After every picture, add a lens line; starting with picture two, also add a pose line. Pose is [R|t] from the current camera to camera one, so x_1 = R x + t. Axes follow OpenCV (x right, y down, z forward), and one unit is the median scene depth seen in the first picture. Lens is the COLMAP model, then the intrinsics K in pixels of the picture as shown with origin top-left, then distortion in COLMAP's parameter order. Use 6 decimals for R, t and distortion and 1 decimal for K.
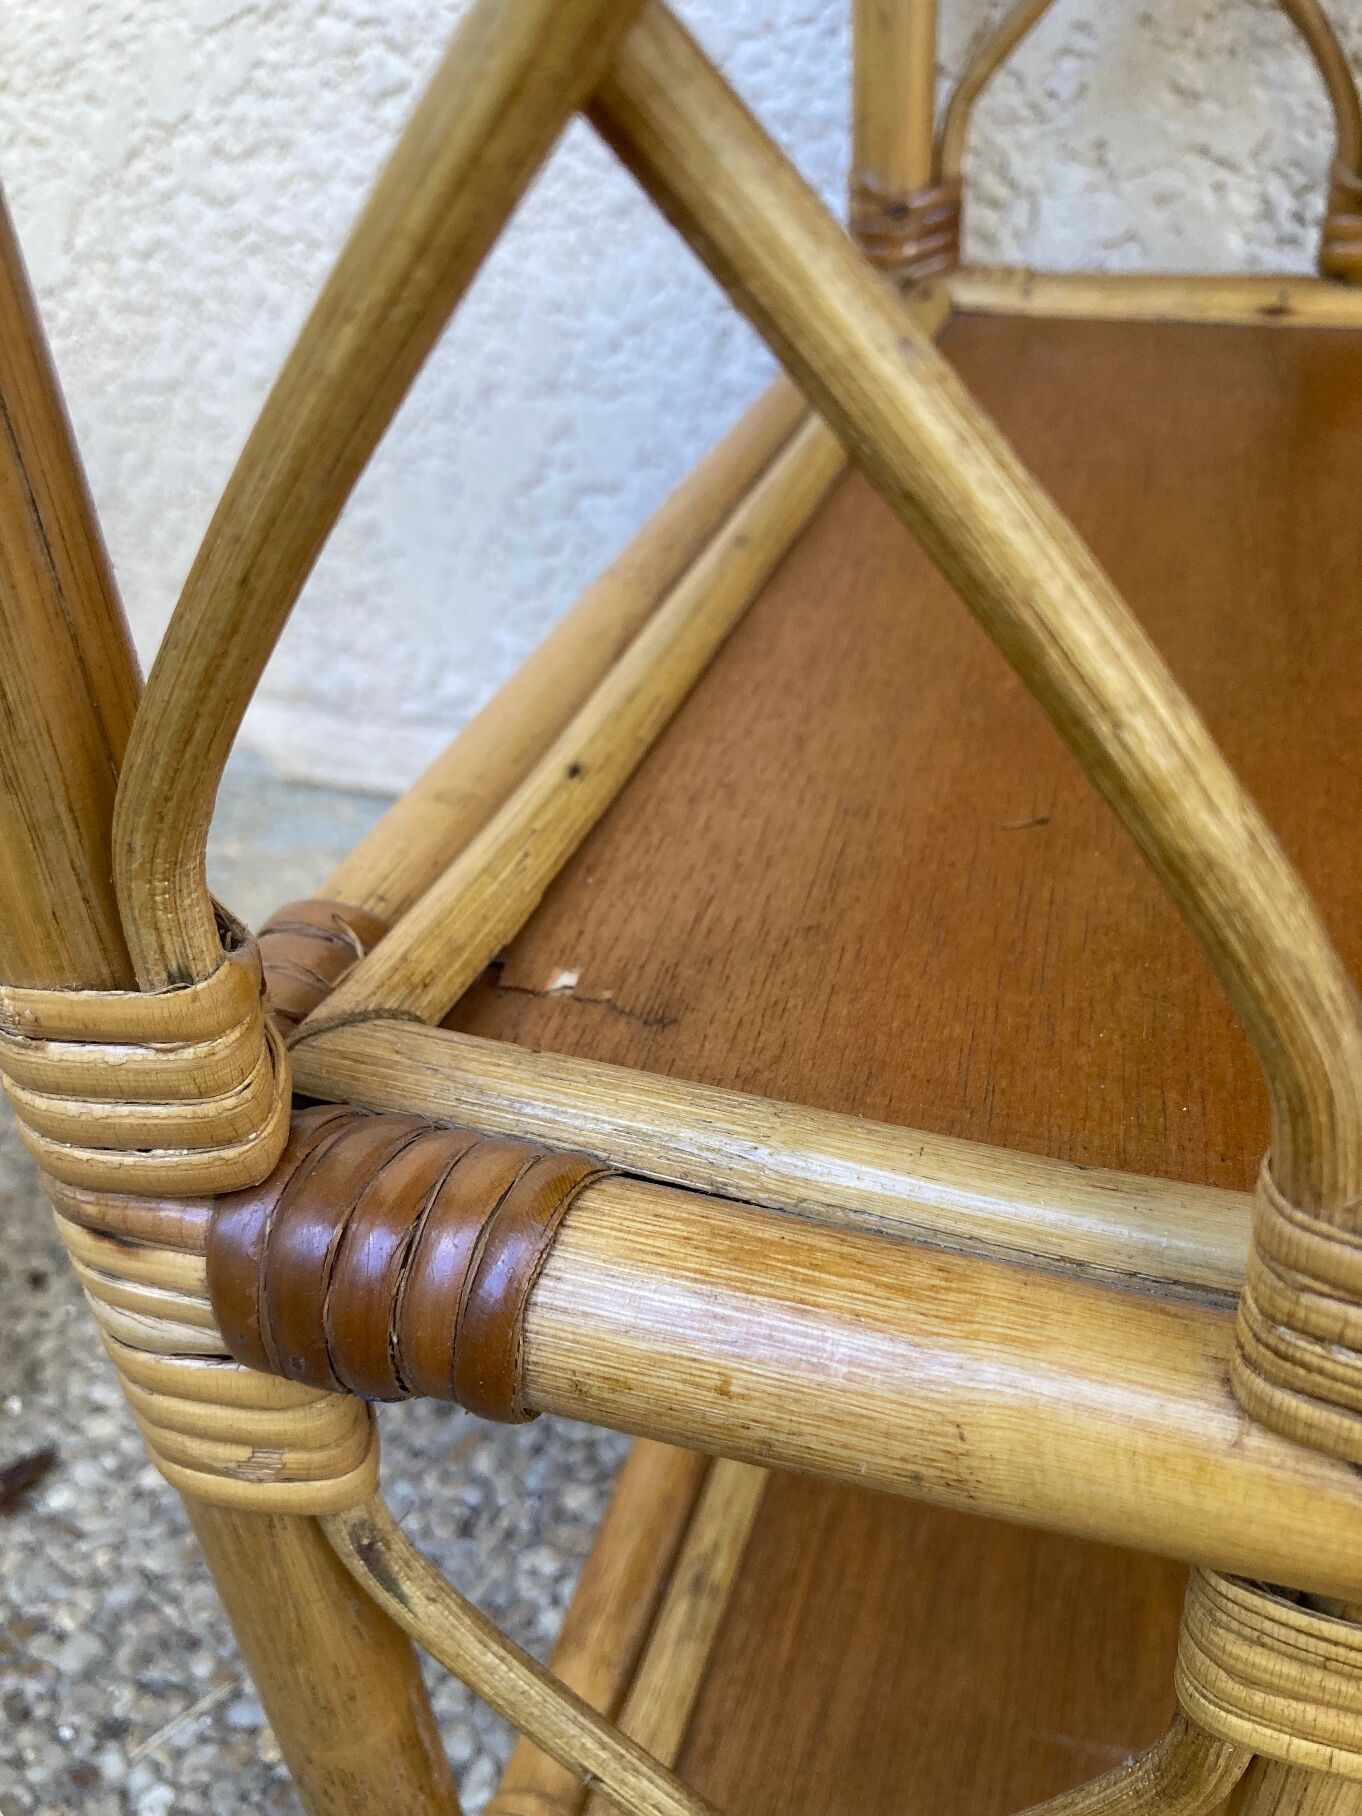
lens RADIAL K [[1530.1, 0, 682.7], [0, 1530.1, 910.1], [0, 0, 1]] dist [0.005961, -0.000680]
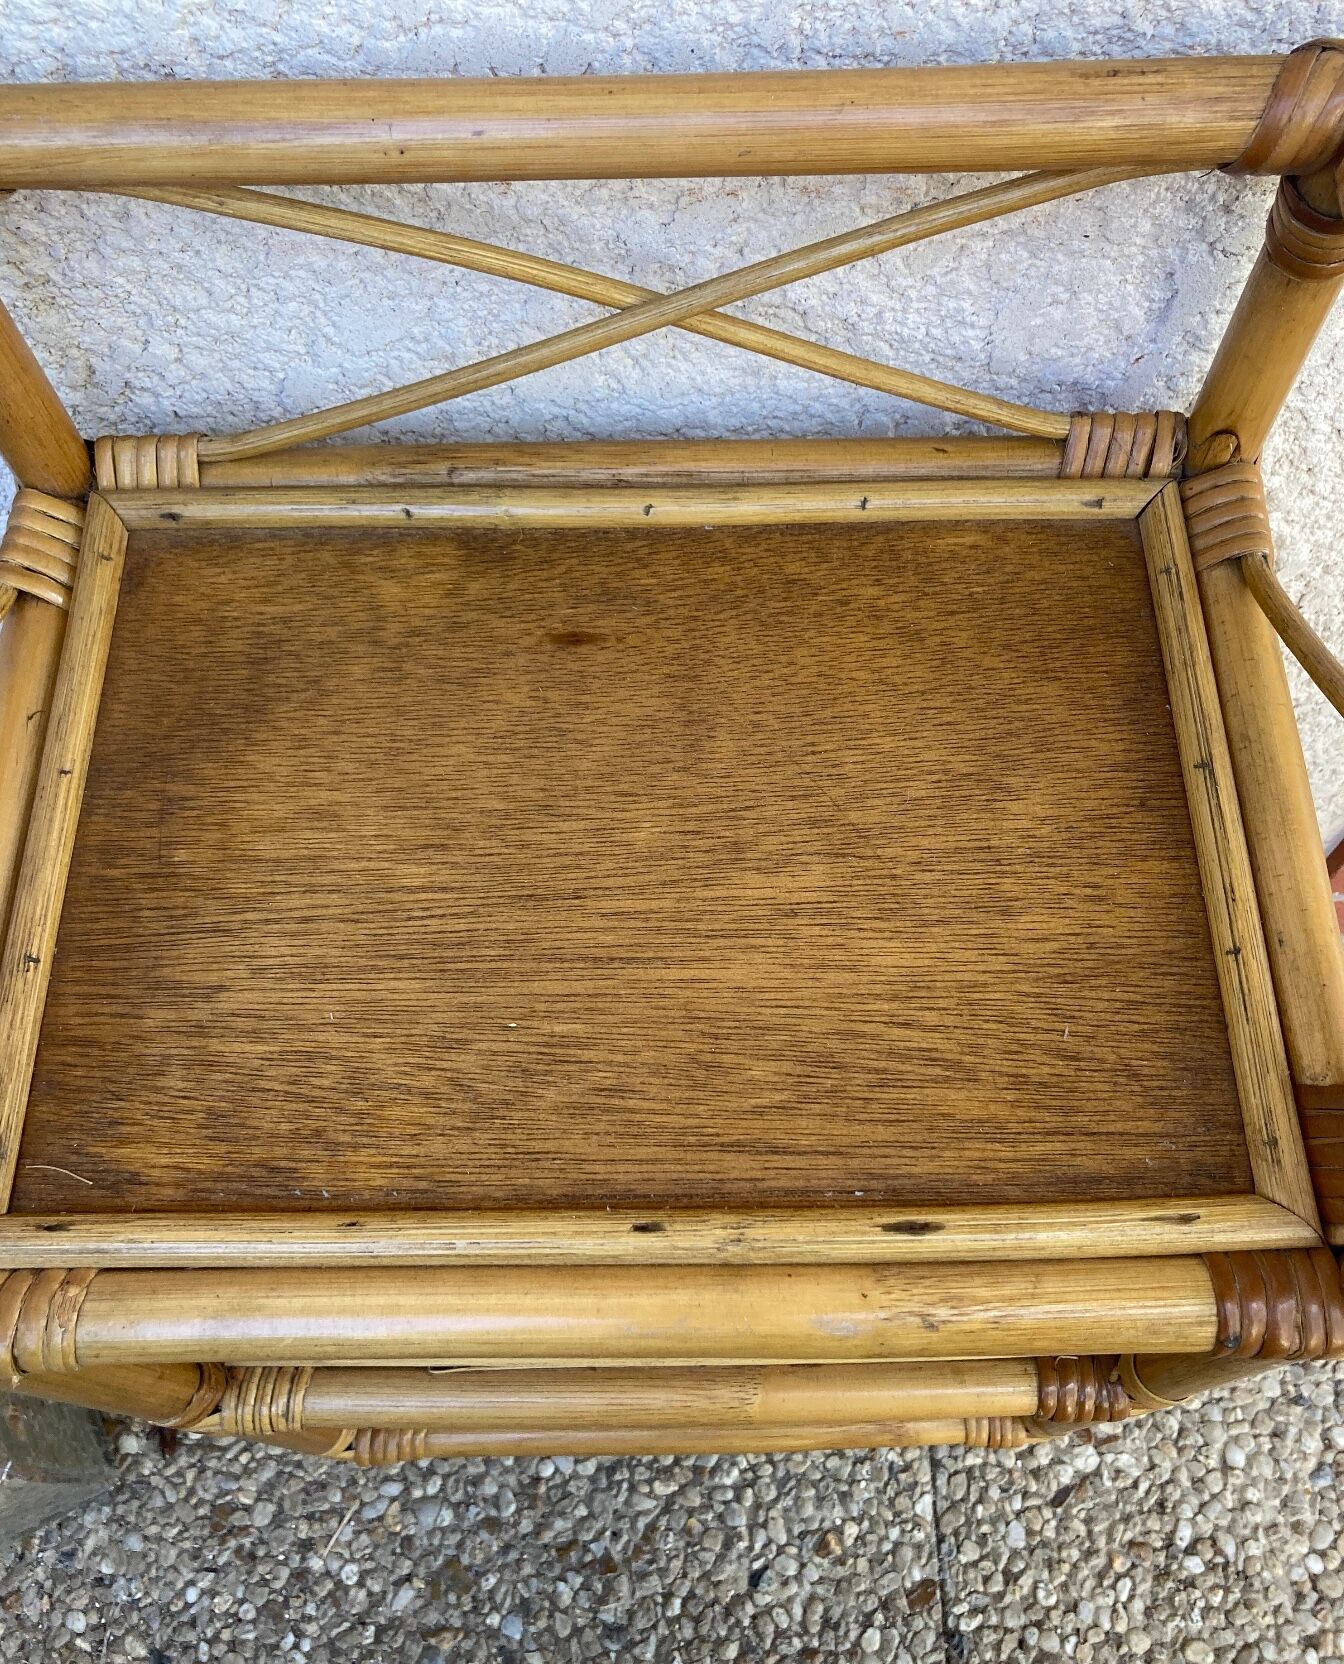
lens RADIAL K [[1523.1, 0, 671.8], [0, 1523.1, 827.9], [0, 0, 1]] dist [0.008772, 0.000000]
pose [[0.931436, -0.303390, 0.200952, -0.063842], [0.163424, 0.842126, 0.513923, -1.082433], [-0.325146, -0.445846, 0.833967, -0.307697]]
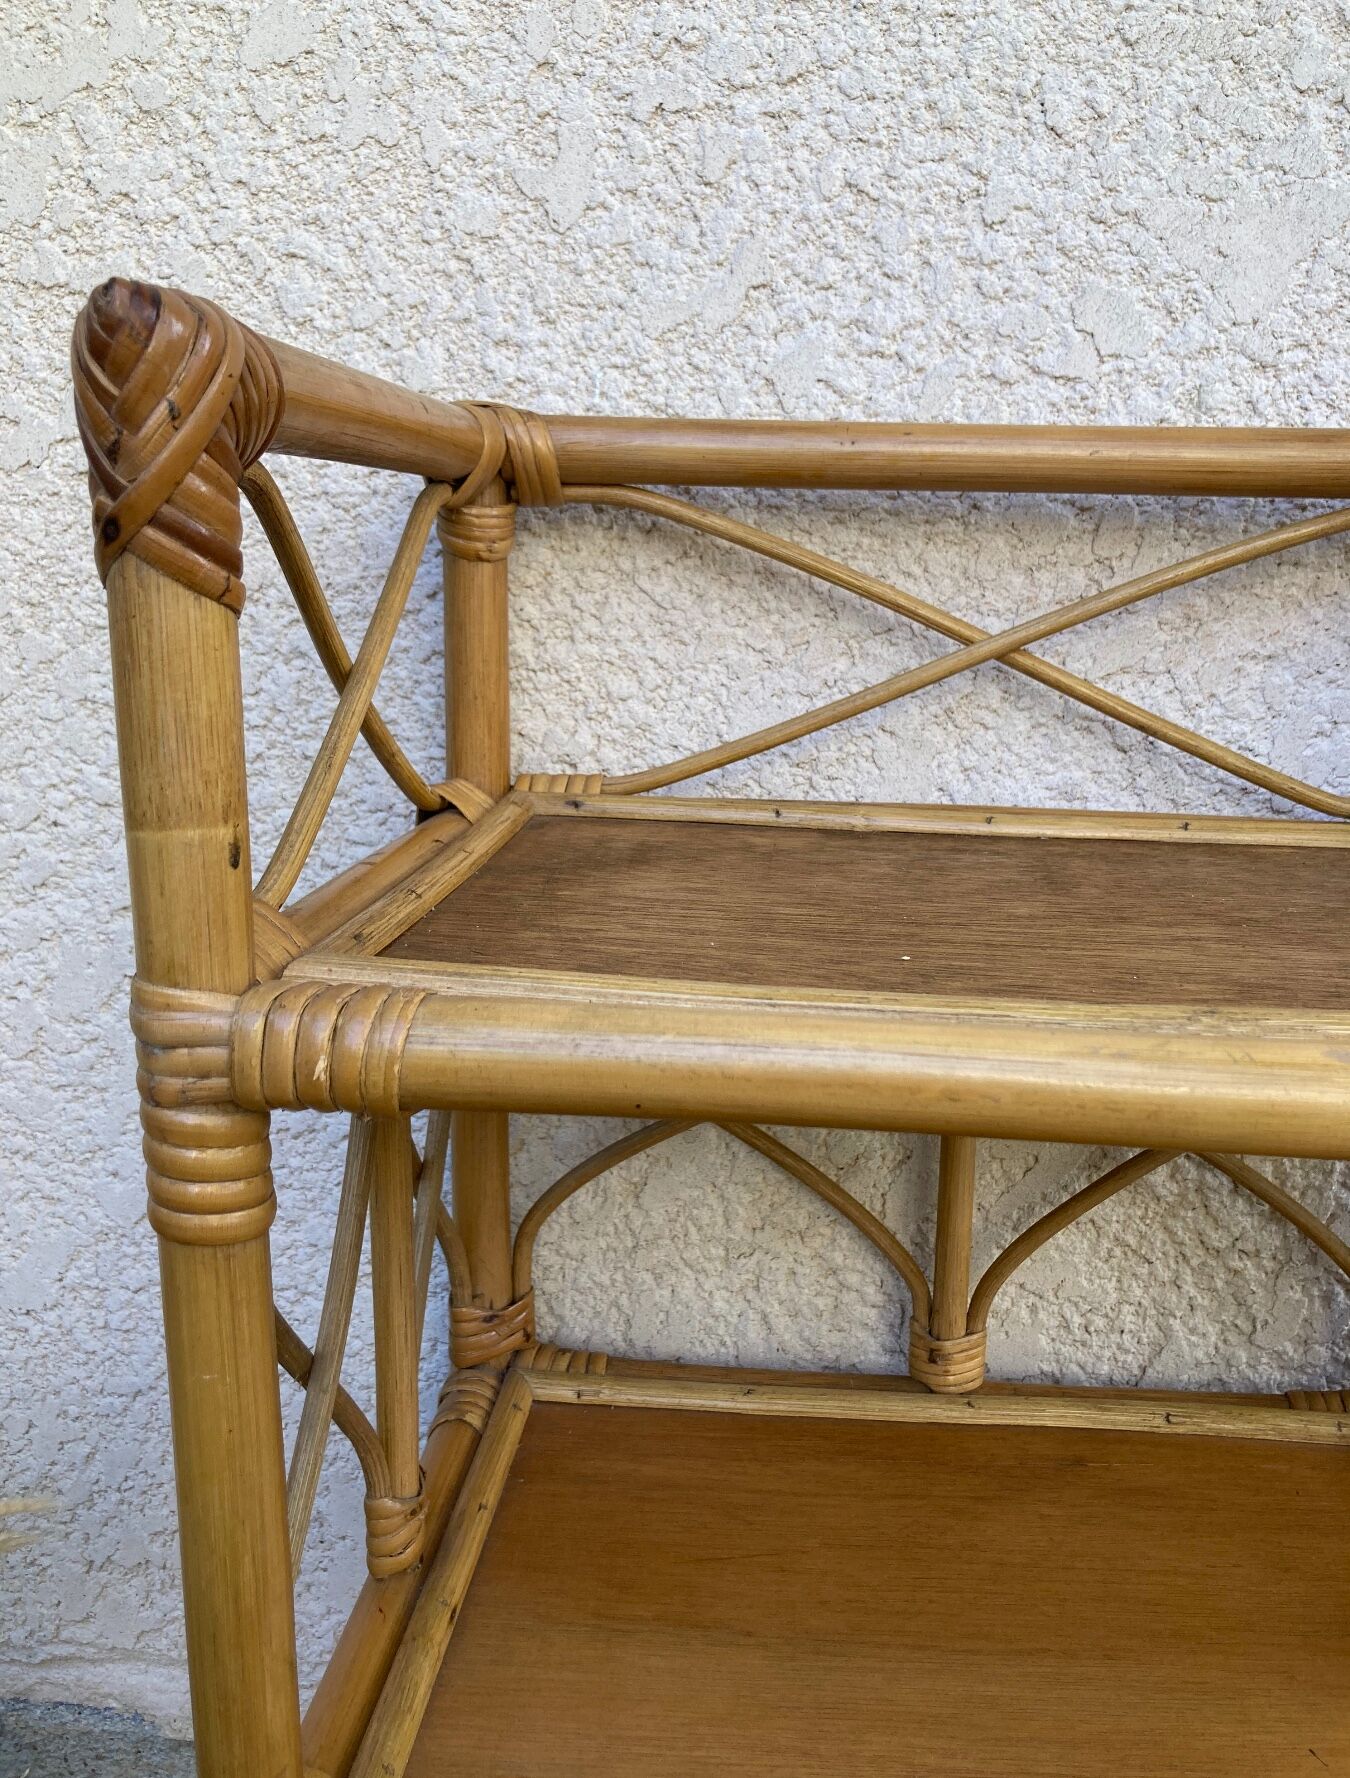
lens RADIAL K [[1519.3, 0, 687.8], [0, 1519.3, 860.4], [0, 0, 1]] dist [0.002113, 0.008939]
pose [[0.958036, 0.041483, 0.283631, -0.348063], [0.072852, 0.921746, -0.380889, -0.310018], [-0.277236, 0.385569, 0.880044, -0.298185]]
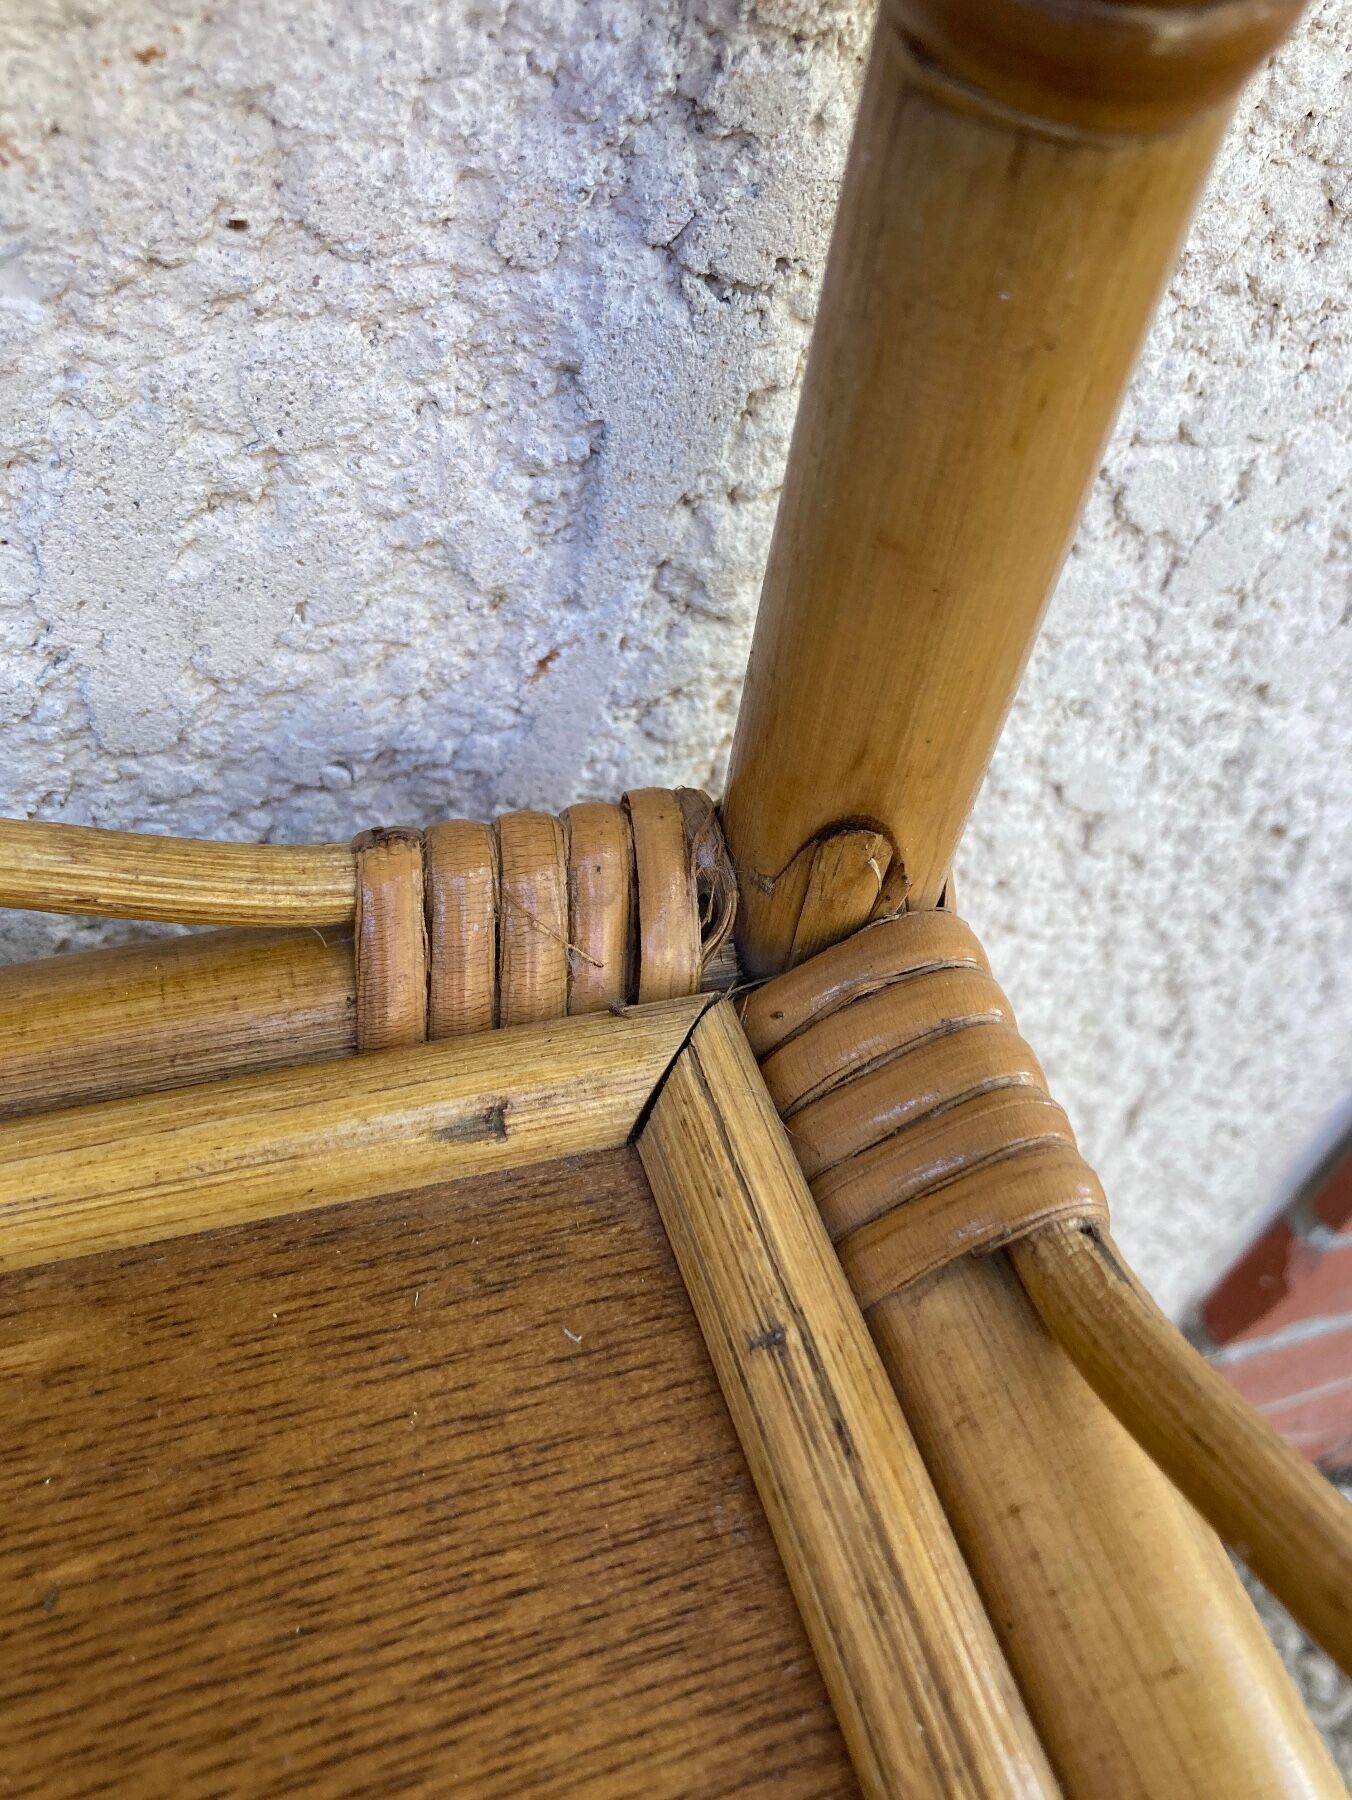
lens RADIAL K [[1516.6, 0, 700.6], [0, 1516.6, 893.0], [0, 0, 1]] dist [0.005961, -0.000680]
pose [[0.759989, -0.377462, 0.529092, 0.351678], [0.202549, 0.911080, 0.359037, -0.839273], [-0.617568, -0.165697, 0.768866, 0.285746]]
